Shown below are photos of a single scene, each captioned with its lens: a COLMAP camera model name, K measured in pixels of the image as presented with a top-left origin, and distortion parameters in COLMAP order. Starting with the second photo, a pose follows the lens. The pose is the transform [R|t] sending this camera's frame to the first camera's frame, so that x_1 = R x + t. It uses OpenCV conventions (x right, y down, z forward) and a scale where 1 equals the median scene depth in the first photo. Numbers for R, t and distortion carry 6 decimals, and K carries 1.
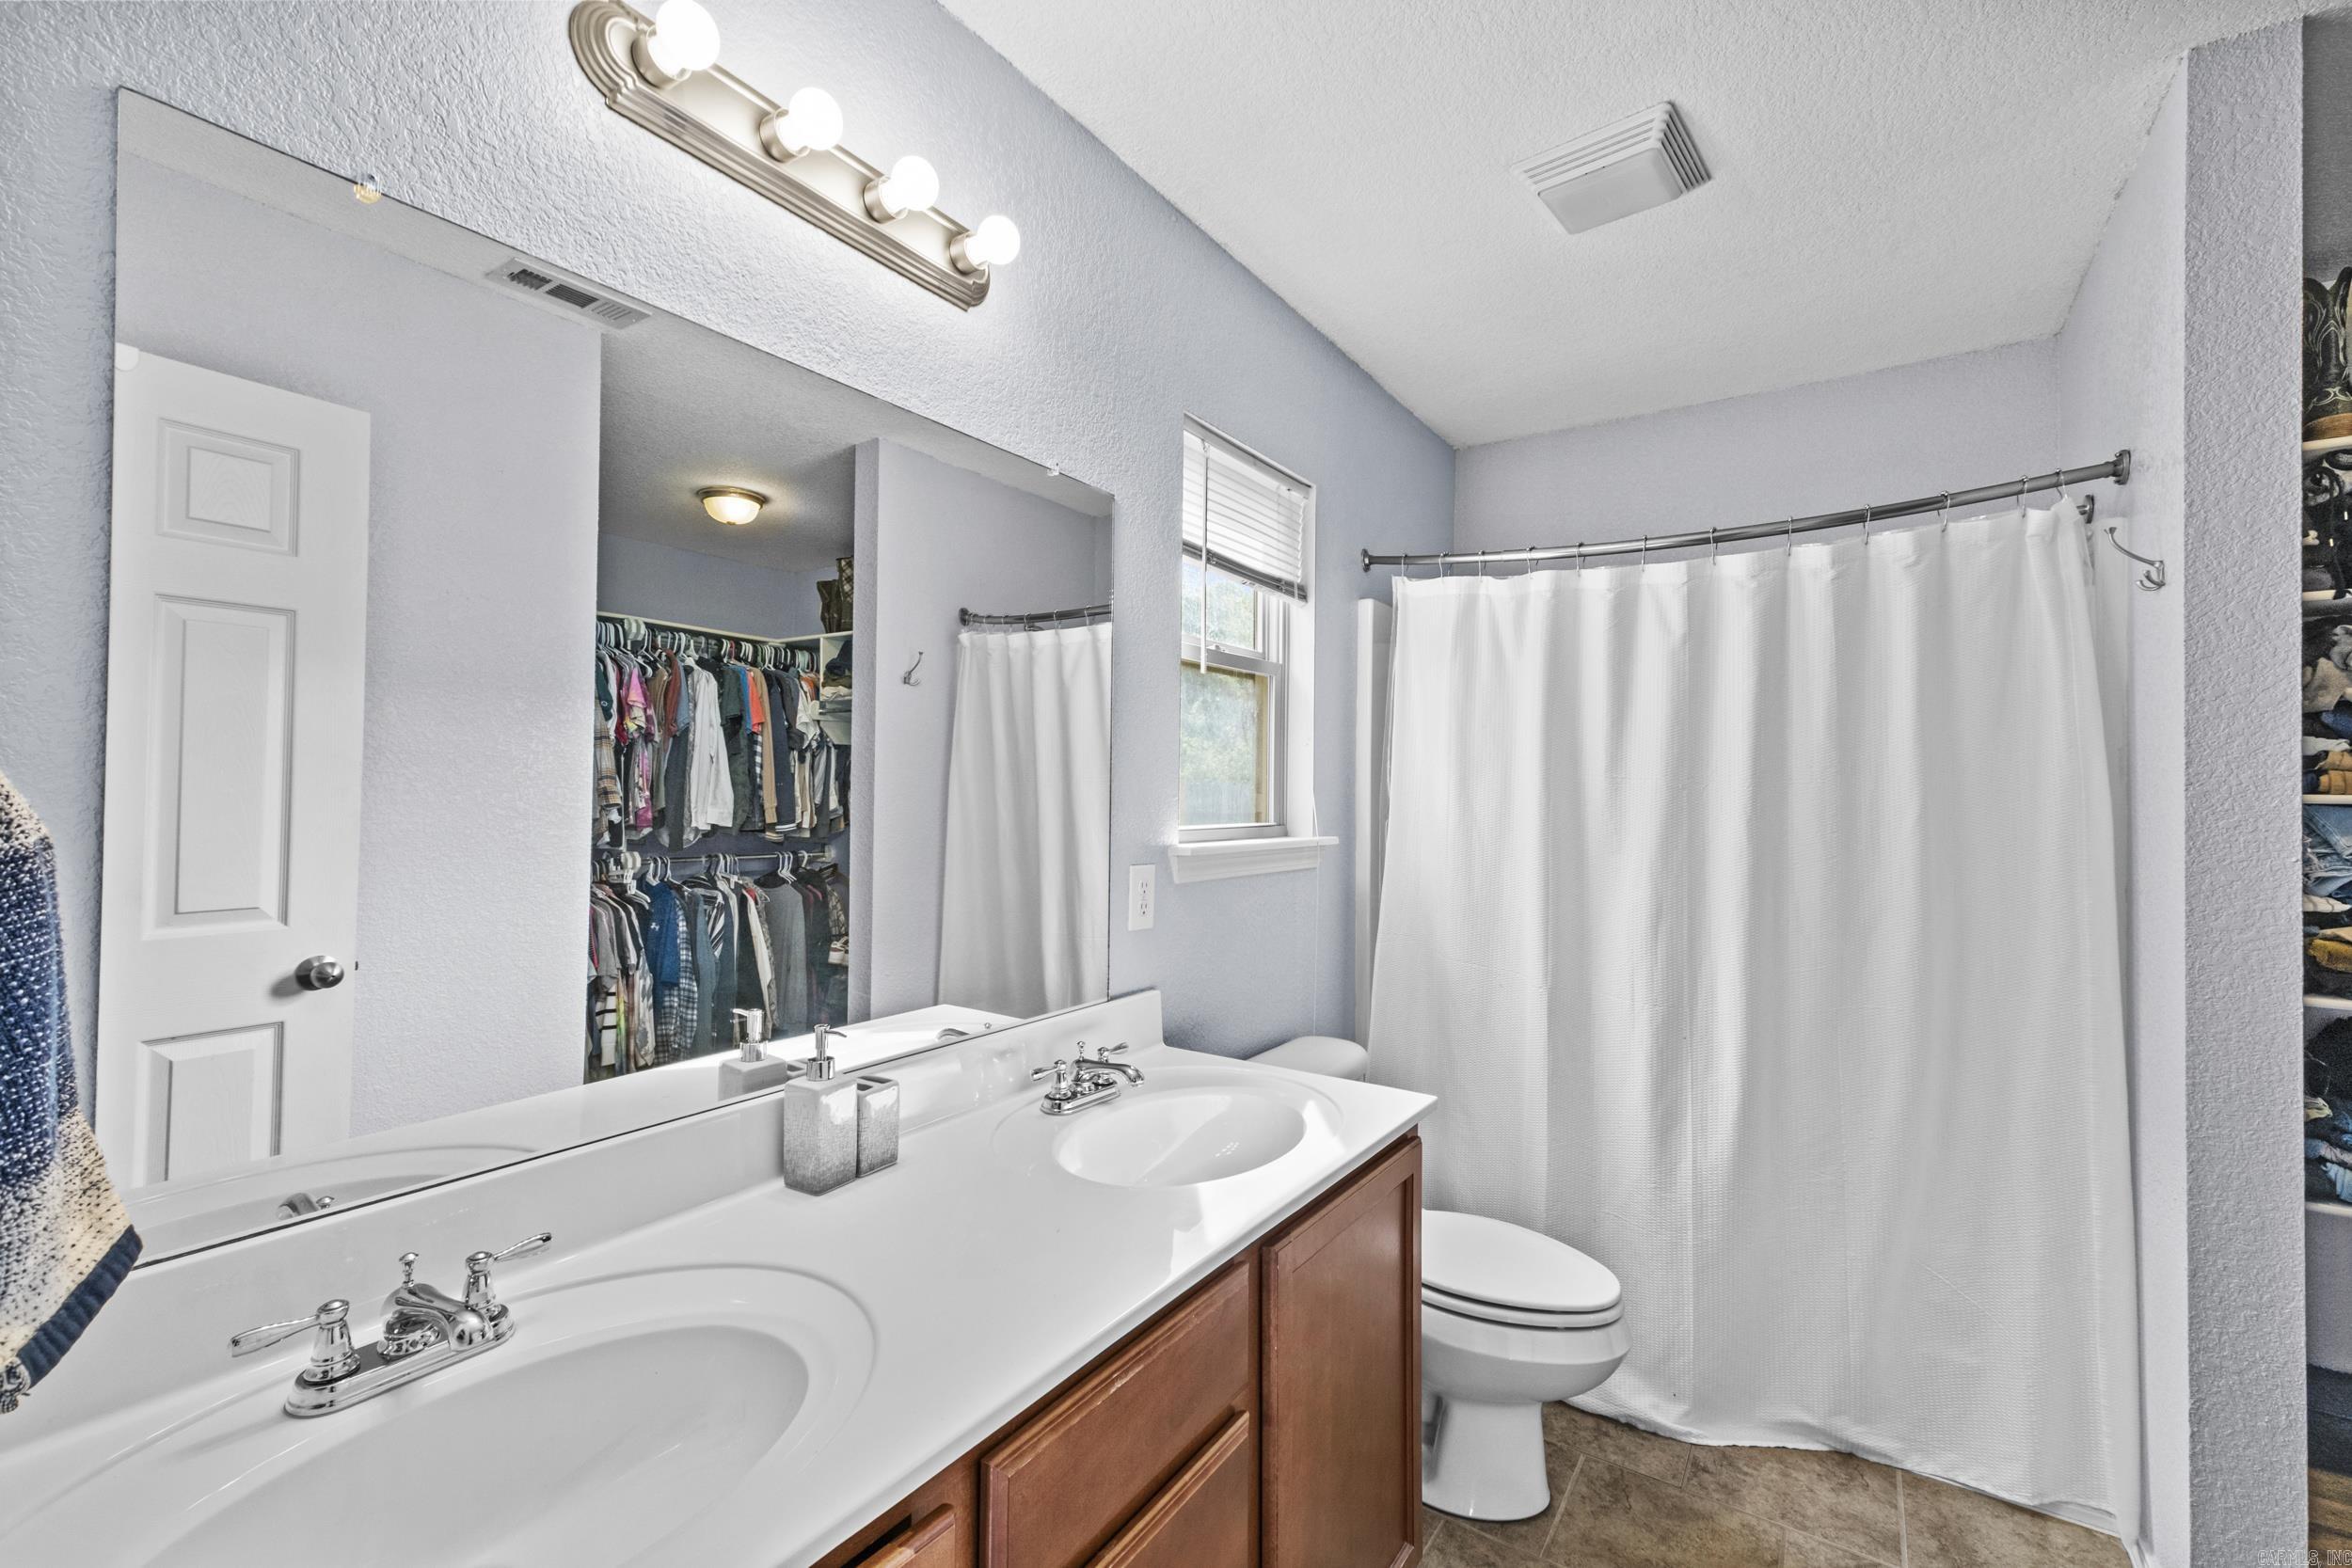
lens RADIAL K [[986.0, 0, 1168.4], [0, 986.0, 786.6], [0, 0, 1]] dist [0.003364, 0.000275]
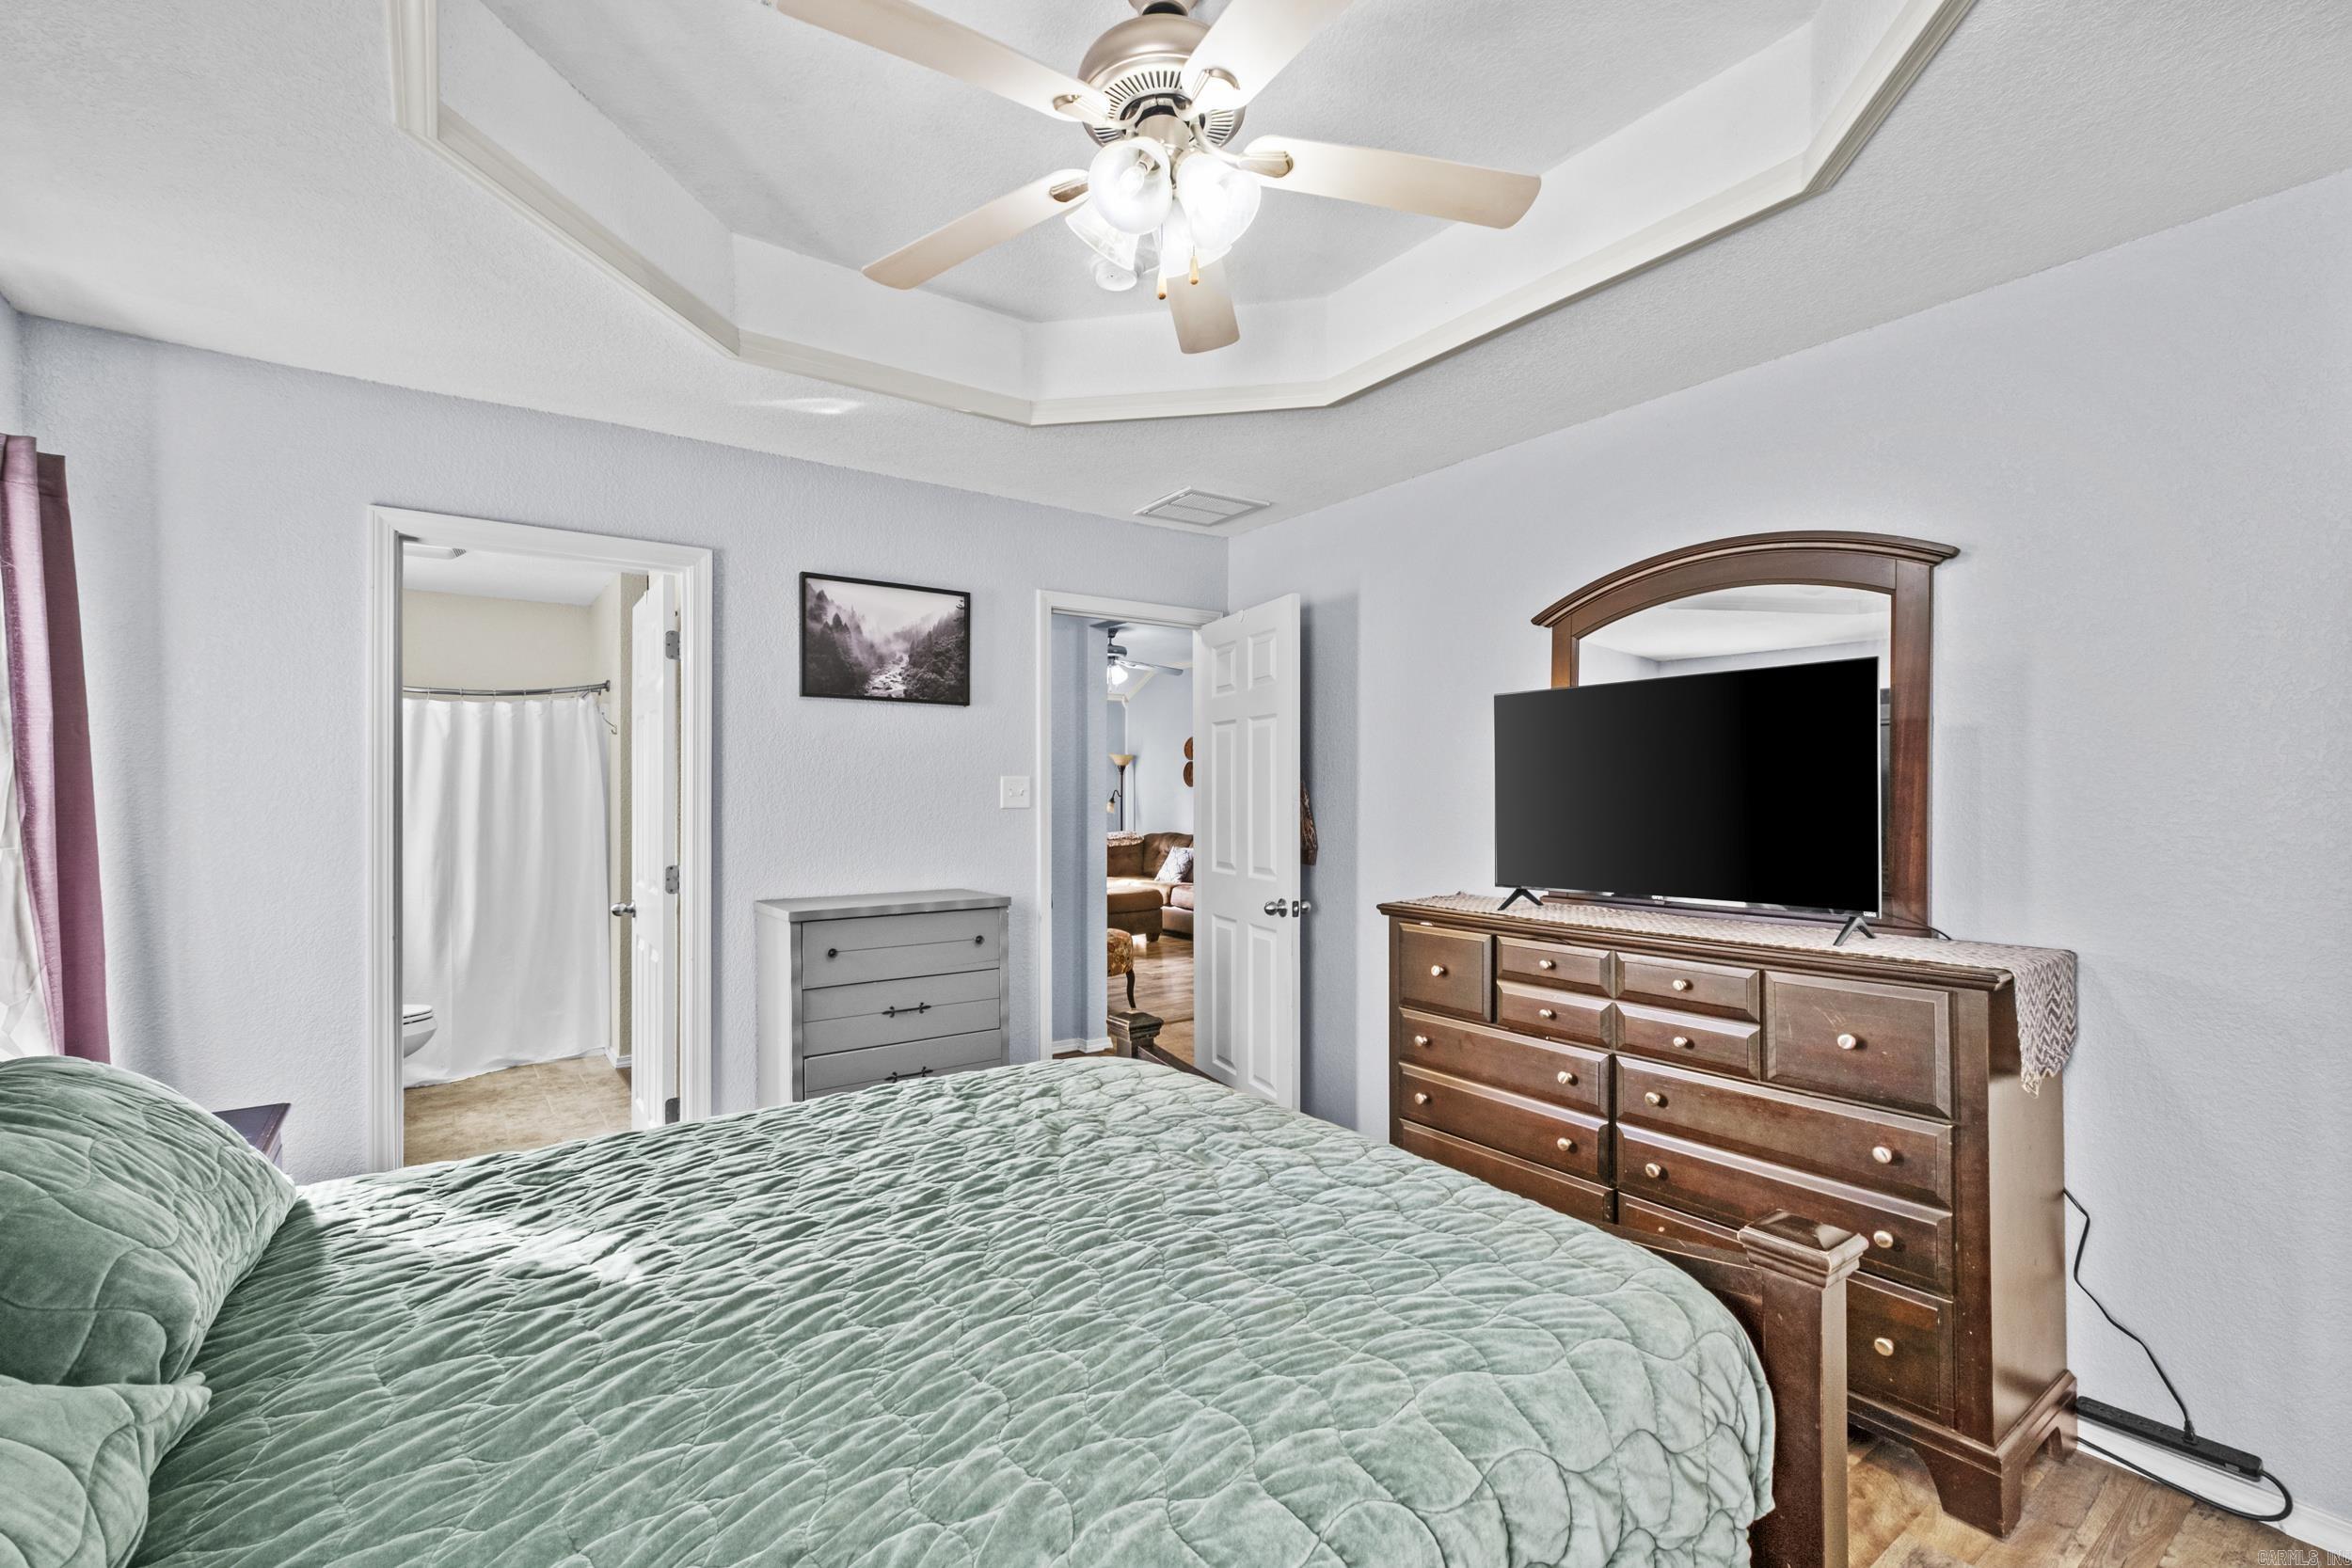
lens RADIAL K [[1020.2, 0, 1171.0], [0, 1020.2, 785.5], [0, 0, 1]] dist [-0.002935, -0.000321]
pose [[0.337571, -0.004171, 0.941291, -1.021706], [-0.007992, 0.999941, 0.007298, -0.058113], [-0.941266, -0.009987, 0.337518, -1.238396]]
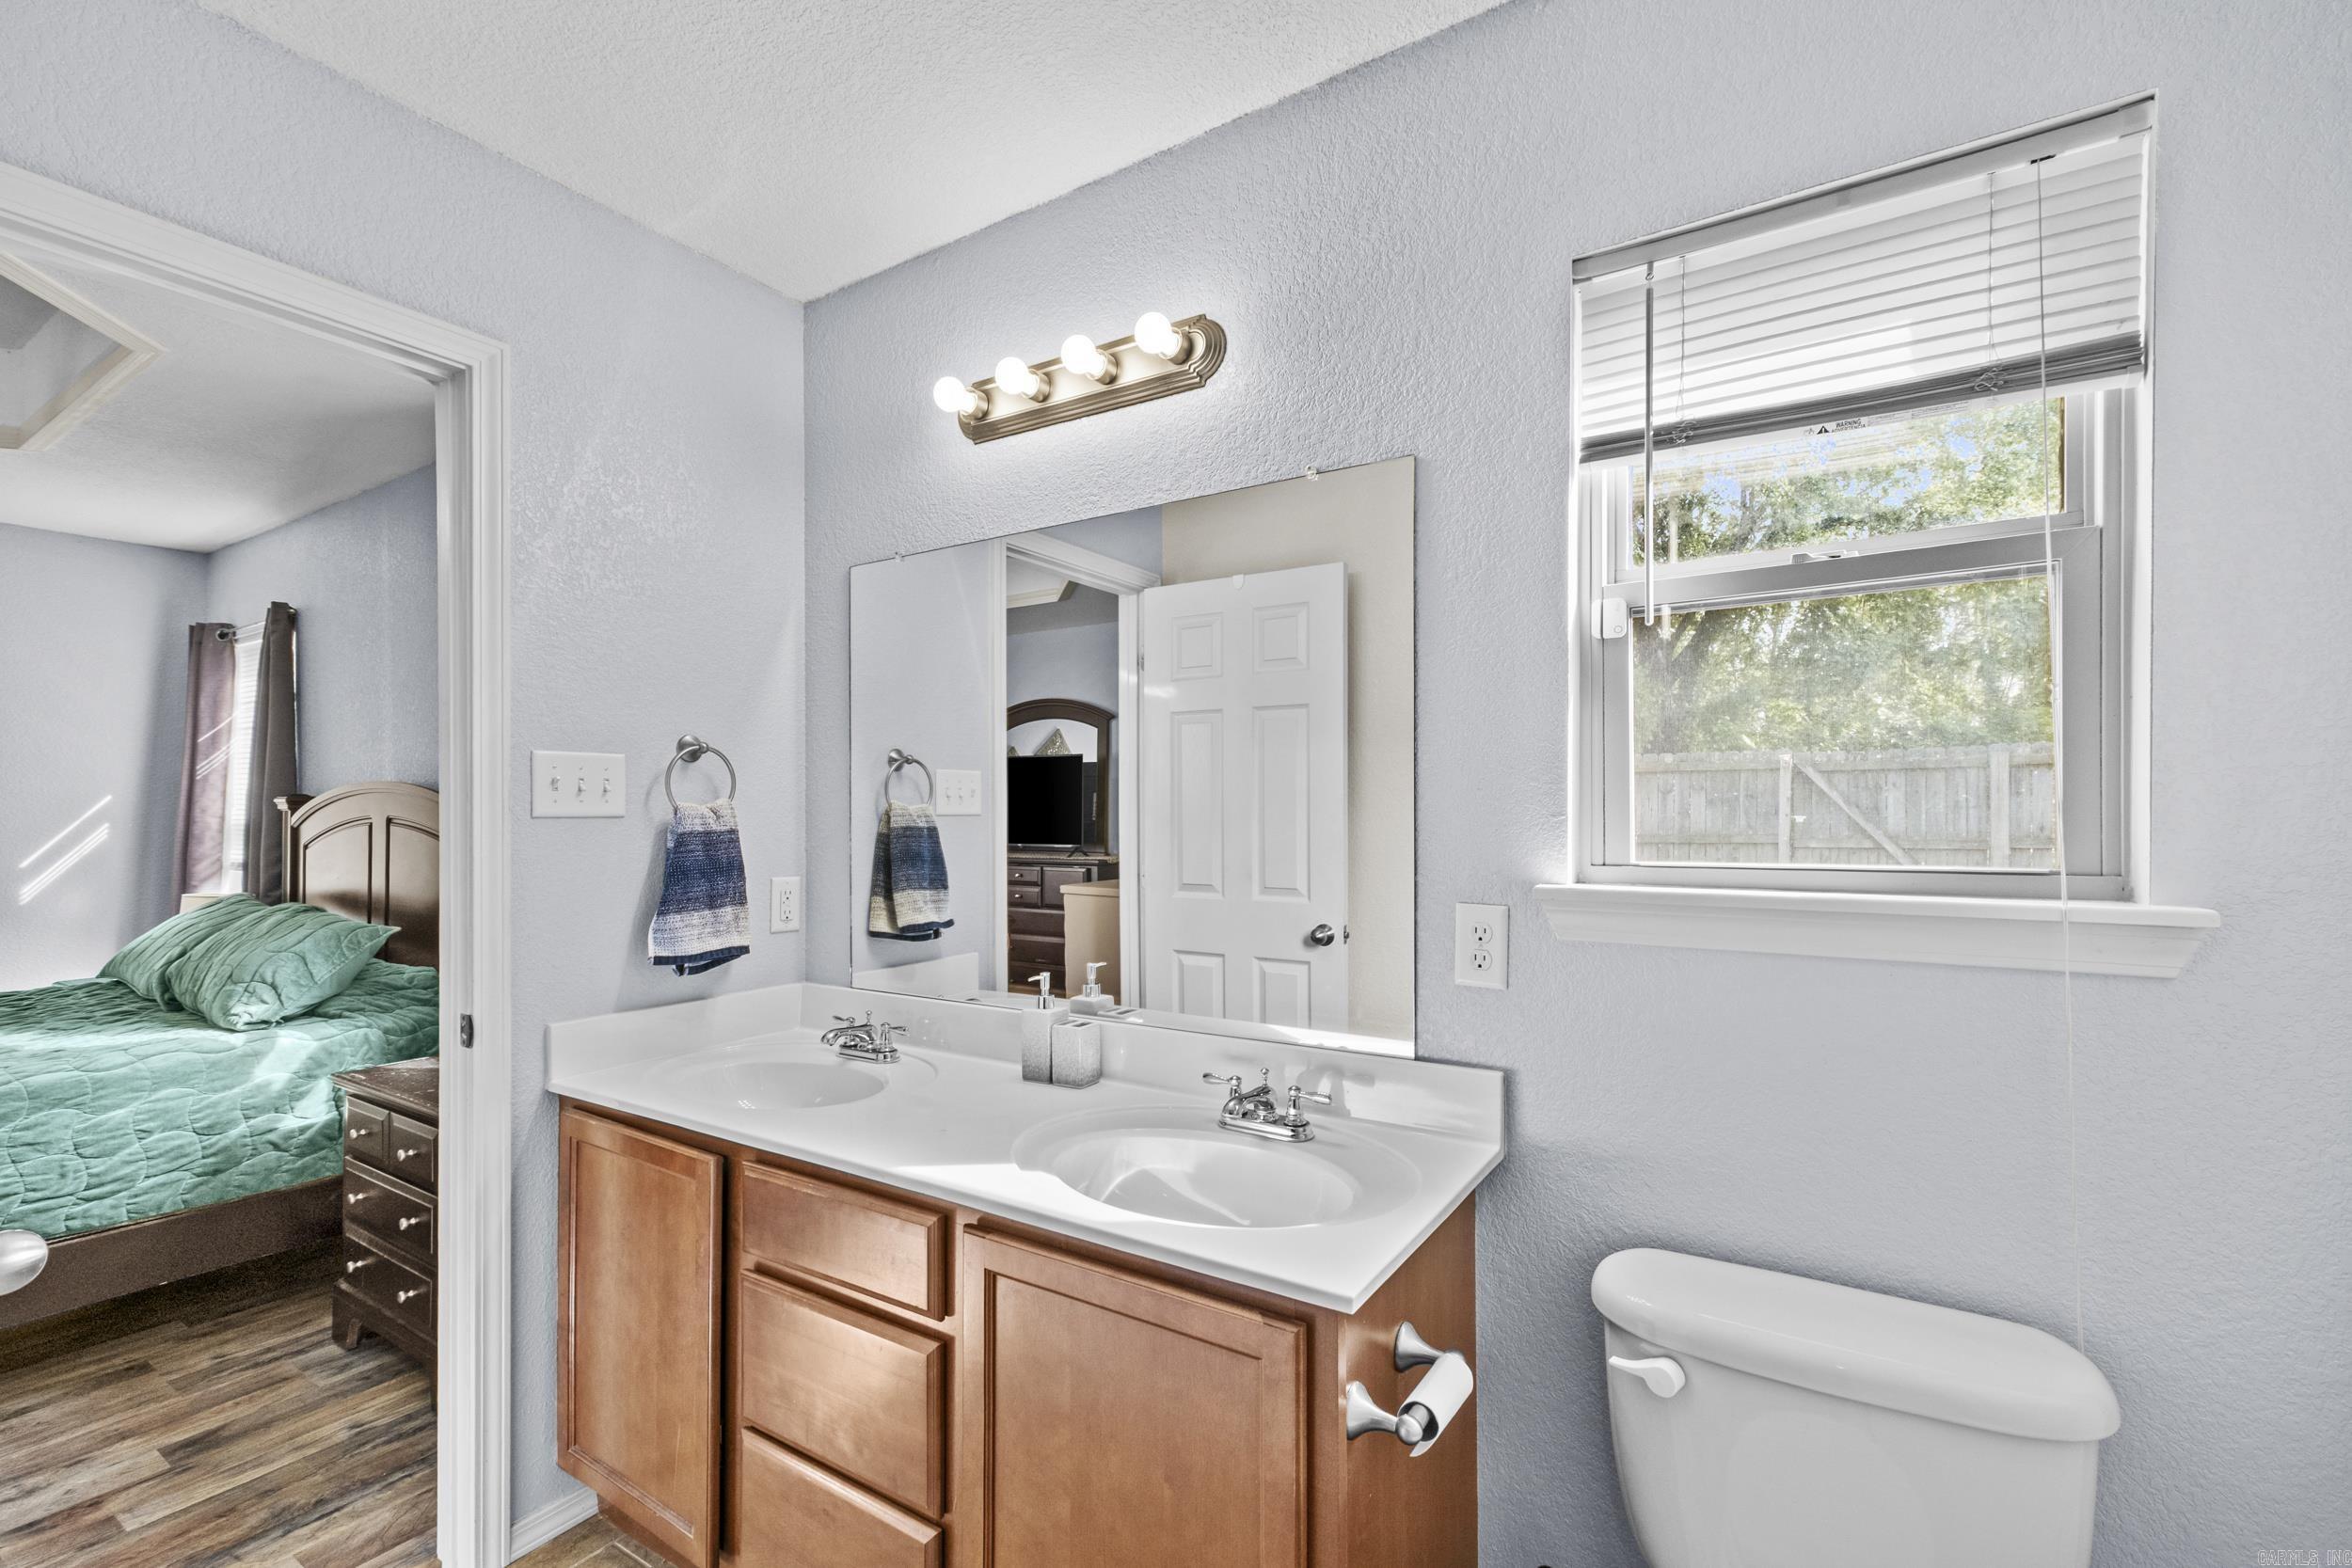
lens RADIAL K [[1020.2, 0, 1165.4], [0, 1020.2, 819.1], [0, 0, 1]] dist [-0.002935, -0.000321]
pose [[0.038352, -0.008237, -0.999230, 0.815263], [0.009957, 0.999920, -0.007861, 0.018683], [0.999215, -0.009648, 0.038431, 0.776031]]
